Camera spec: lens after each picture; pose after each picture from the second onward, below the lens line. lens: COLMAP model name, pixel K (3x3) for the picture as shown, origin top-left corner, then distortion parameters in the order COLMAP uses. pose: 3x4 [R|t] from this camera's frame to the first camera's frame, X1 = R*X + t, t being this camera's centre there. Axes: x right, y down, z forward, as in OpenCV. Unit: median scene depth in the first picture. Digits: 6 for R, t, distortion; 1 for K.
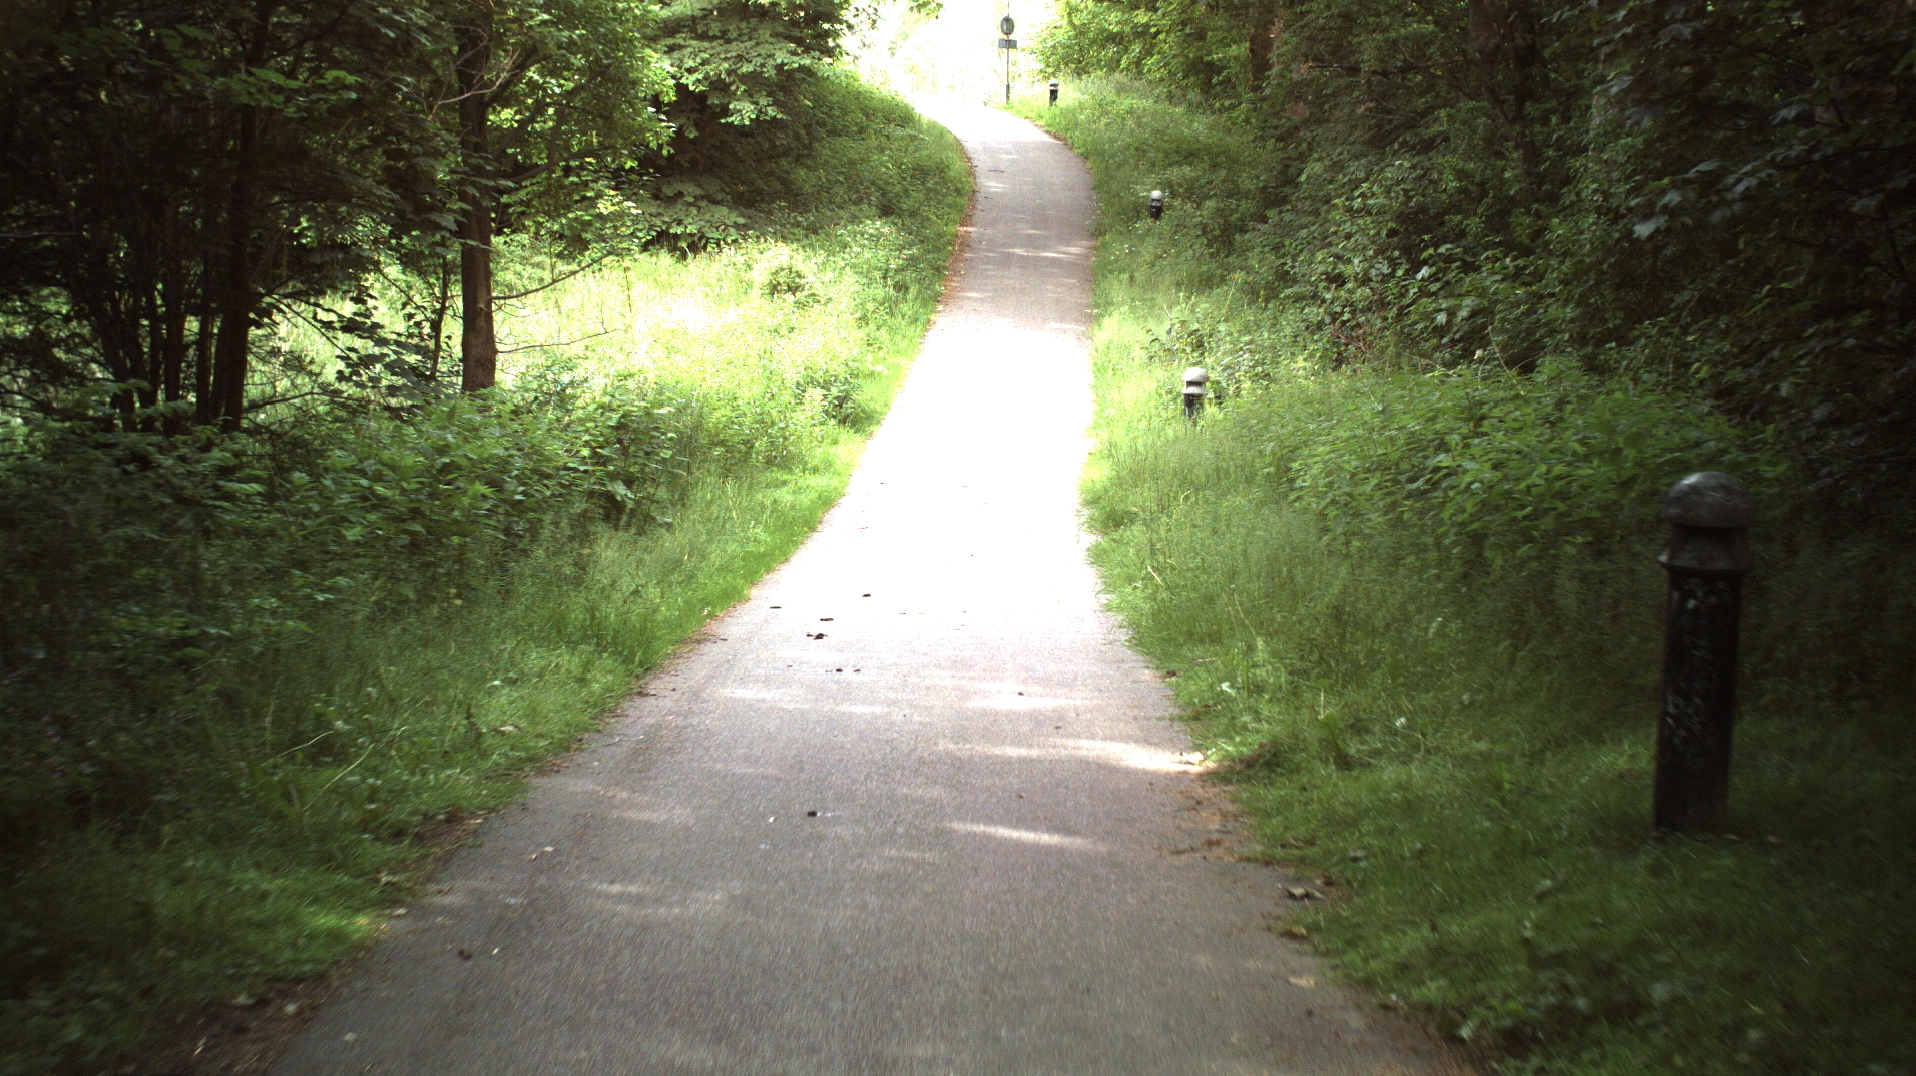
lens RADIAL K [[3264.5, 0, 958.0], [0, 3264.5, 538.0], [0, 0, 1]] dist [-0.208172, 0.043513]
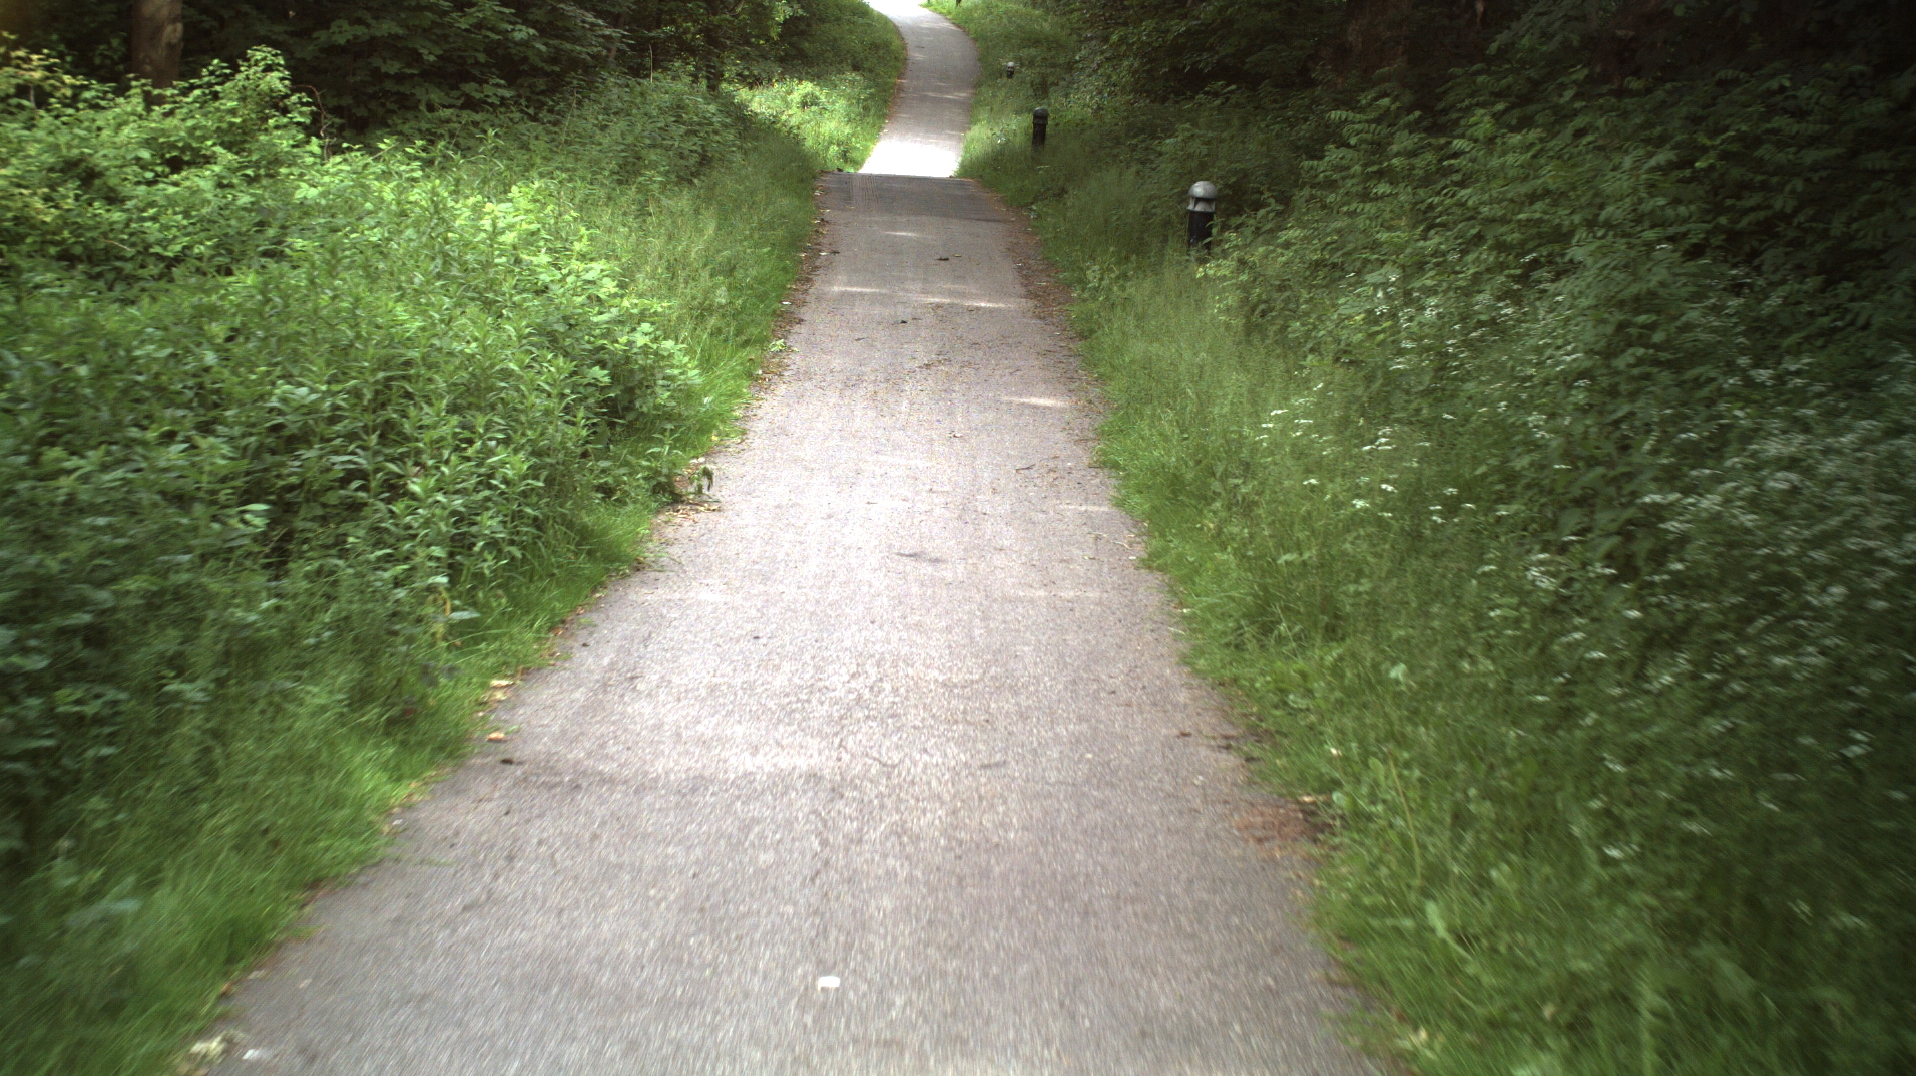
lens RADIAL K [[3264.5, 0, 958.0], [0, 3264.5, 538.0], [0, 0, 1]] dist [-0.208172, 0.043513]
pose [[0.998990, 0.034231, 0.029104, -0.011041], [-0.035345, 0.998627, 0.038652, 0.095613], [-0.027740, -0.039642, 0.998829, -0.877823]]
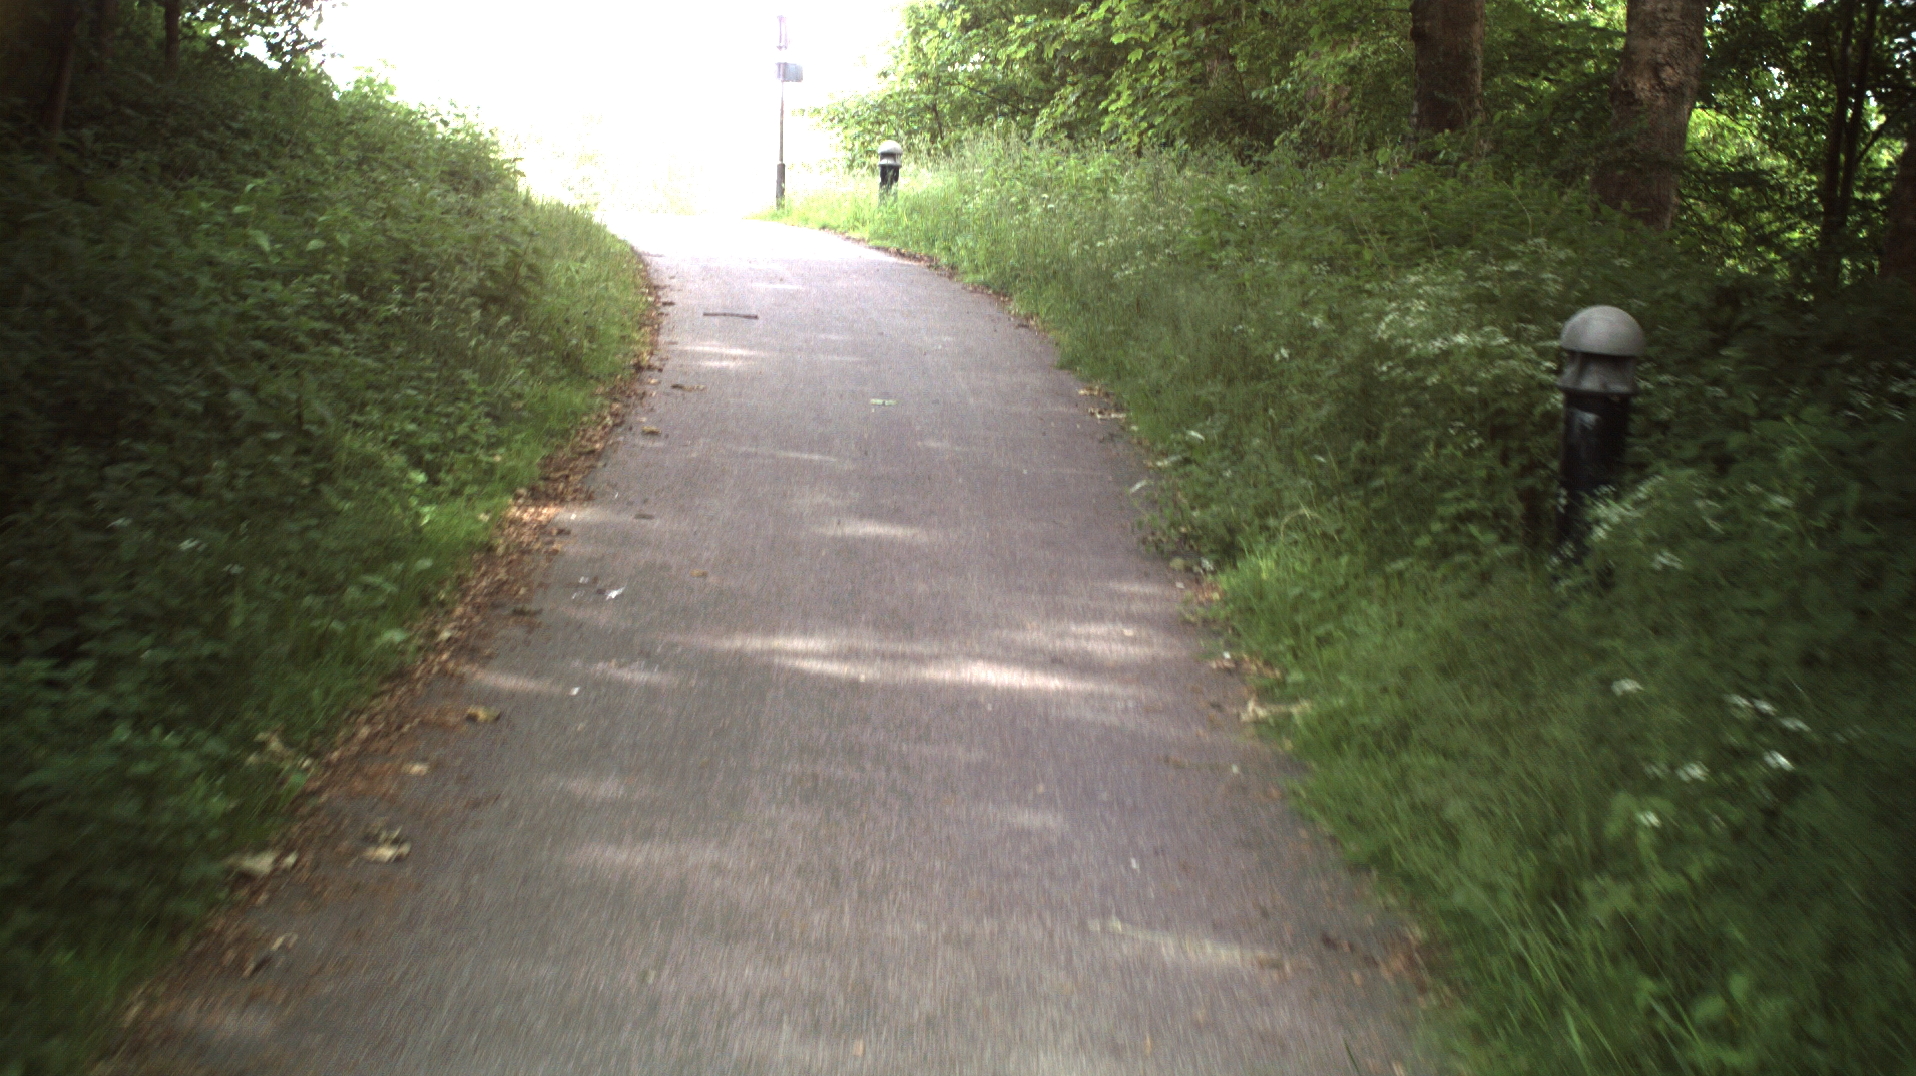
lens RADIAL K [[3264.5, 0, 958.0], [0, 3264.5, 538.0], [0, 0, 1]] dist [-0.208172, 0.043513]
pose [[0.997869, 0.005002, 0.065060, 0.018508], [0.000125, 0.996909, -0.078560, -0.094756], [-0.065252, 0.078400, 0.994784, 0.972836]]
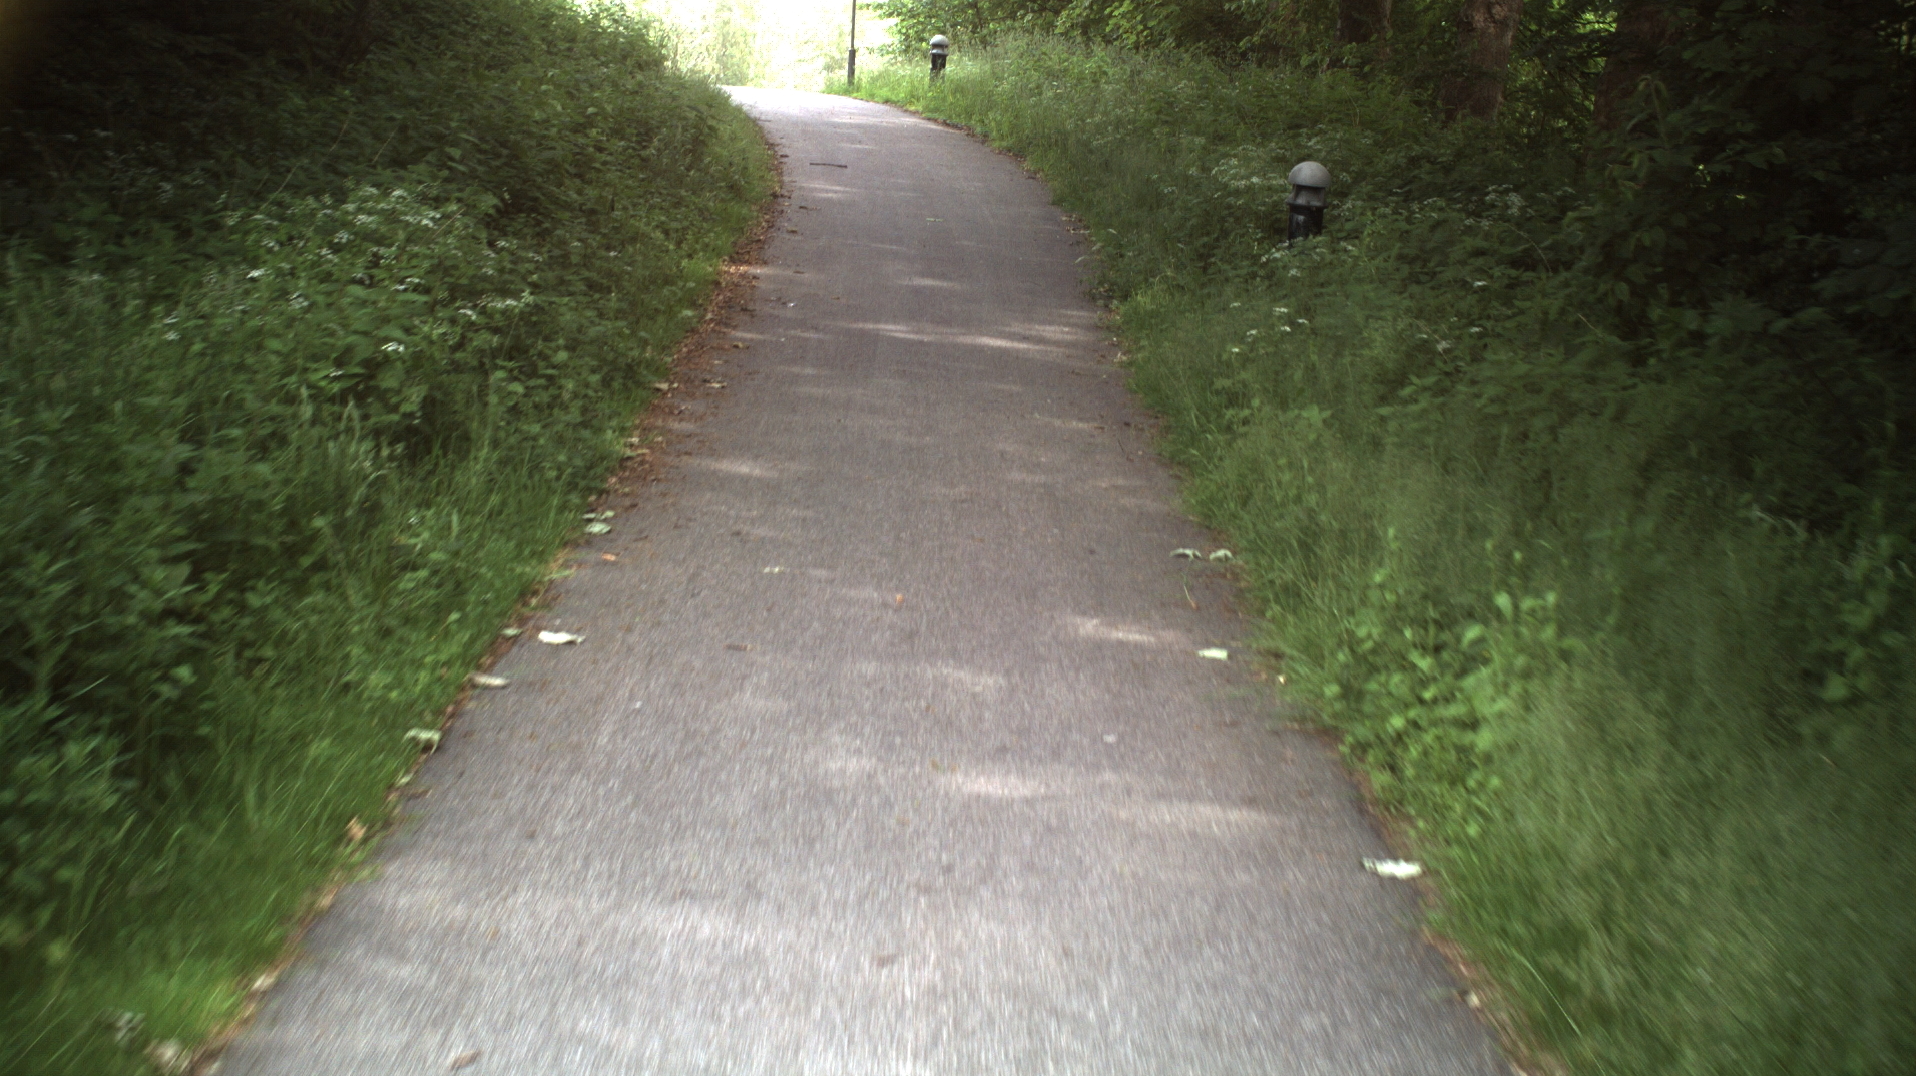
lens RADIAL K [[3264.5, 0, 958.0], [0, 3264.5, 538.0], [0, 0, 1]] dist [-0.208172, 0.043513]
pose [[0.998054, 0.028083, 0.055676, 0.008388], [-0.025947, 0.998913, -0.038717, -0.063036], [-0.056703, 0.037197, 0.997698, 0.780971]]
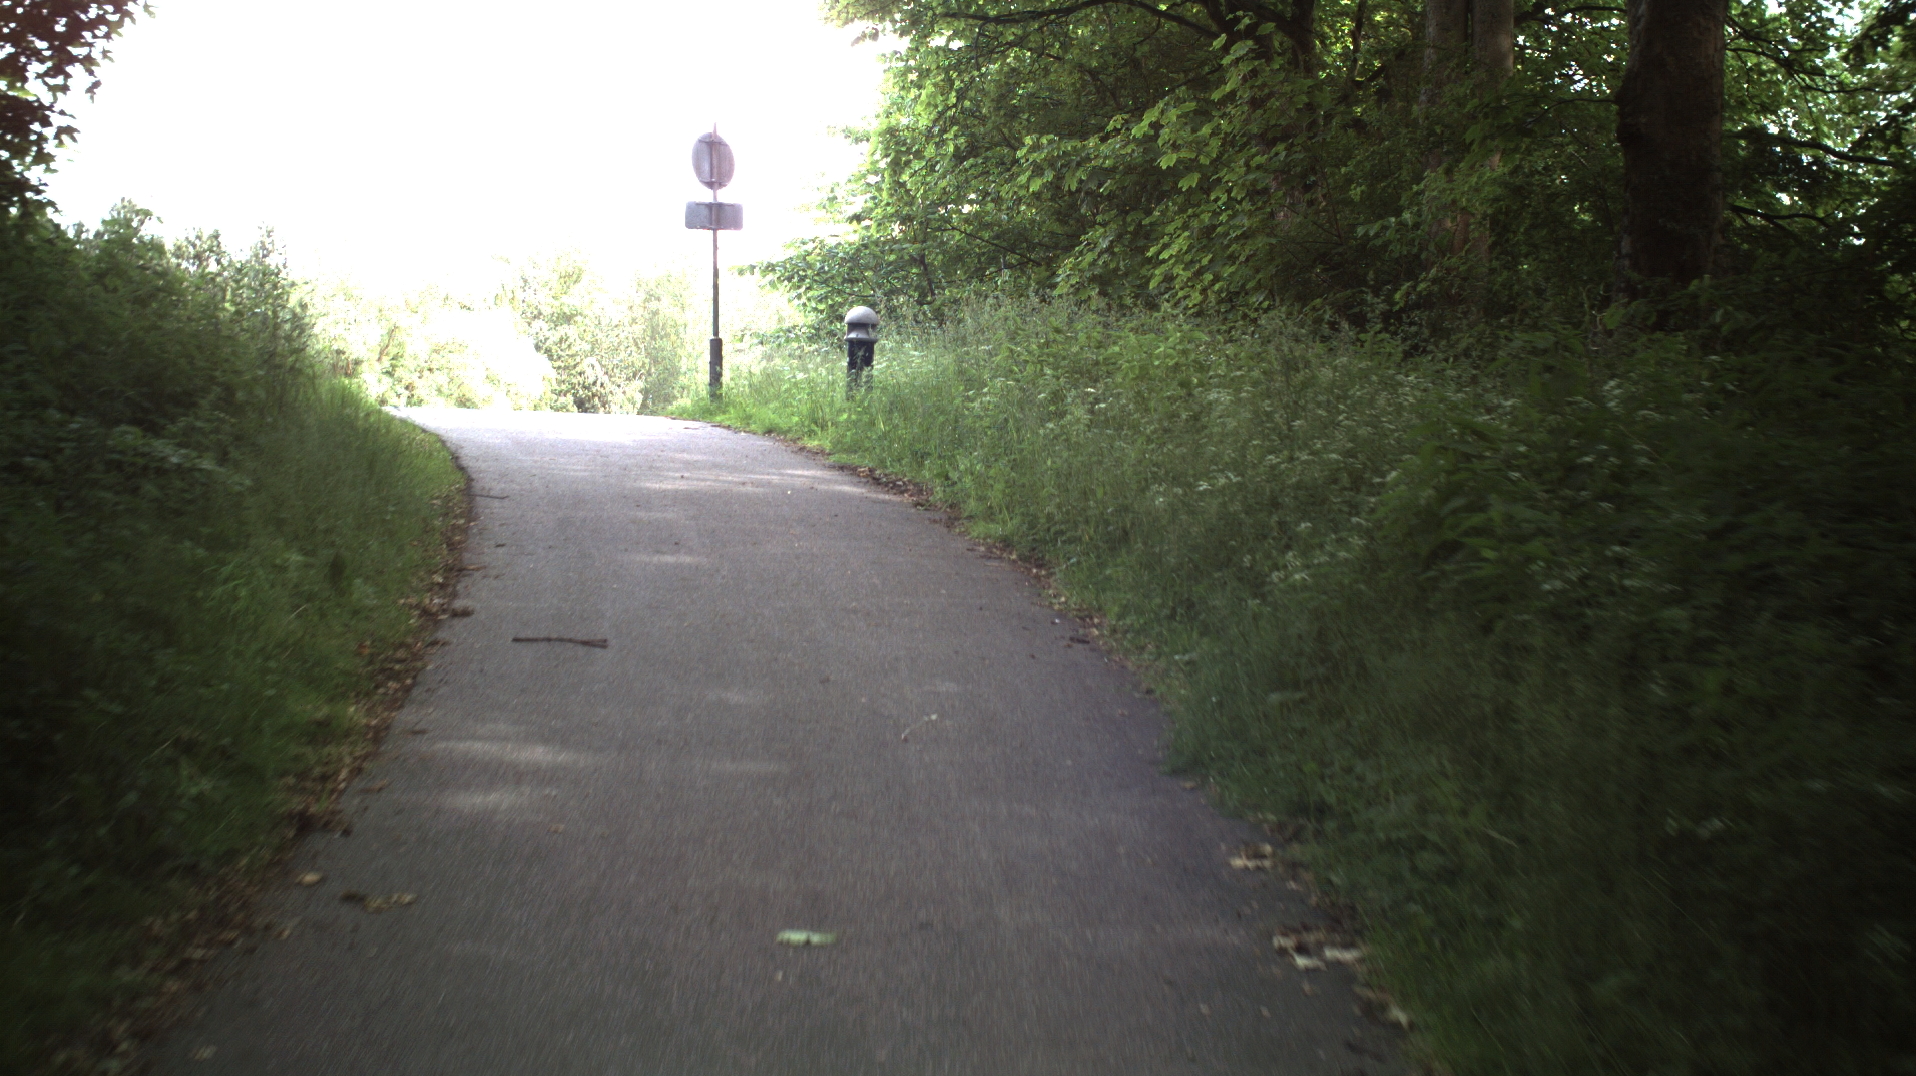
lens RADIAL K [[3264.5, 0, 958.0], [0, 3264.5, 538.0], [0, 0, 1]] dist [-0.208172, 0.043513]
pose [[0.997756, -0.014930, 0.065273, 0.030349], [0.022950, 0.992028, -0.123914, -0.135575], [-0.062903, 0.125134, 0.990144, 1.162268]]
